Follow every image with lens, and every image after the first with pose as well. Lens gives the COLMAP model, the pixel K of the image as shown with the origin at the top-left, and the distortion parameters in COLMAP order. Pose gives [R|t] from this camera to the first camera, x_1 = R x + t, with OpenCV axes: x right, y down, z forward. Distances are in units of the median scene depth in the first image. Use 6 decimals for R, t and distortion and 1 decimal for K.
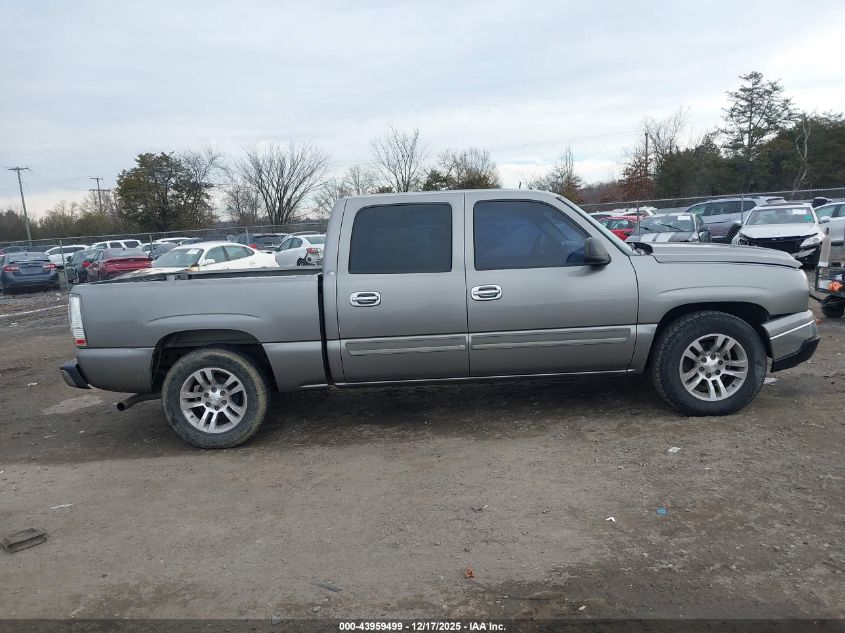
lens RADIAL K [[663.8, 0, 418.1], [0, 663.8, 309.1], [0, 0, 1]] dist [0.093256, -0.175087]
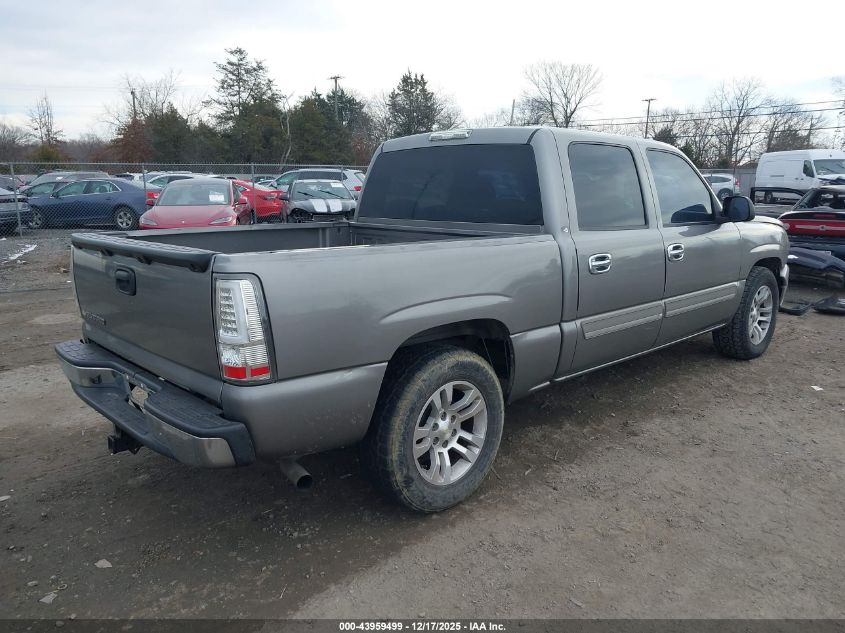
lens RADIAL K [[663.8, 0, 418.1], [0, 663.8, 309.1], [0, 0, 1]] dist [0.093256, -0.175087]
pose [[0.717483, -0.077017, 0.692306, -0.749946], [0.044415, 0.996905, 0.064873, -0.022222], [-0.695159, -0.015797, 0.718682, 0.566319]]
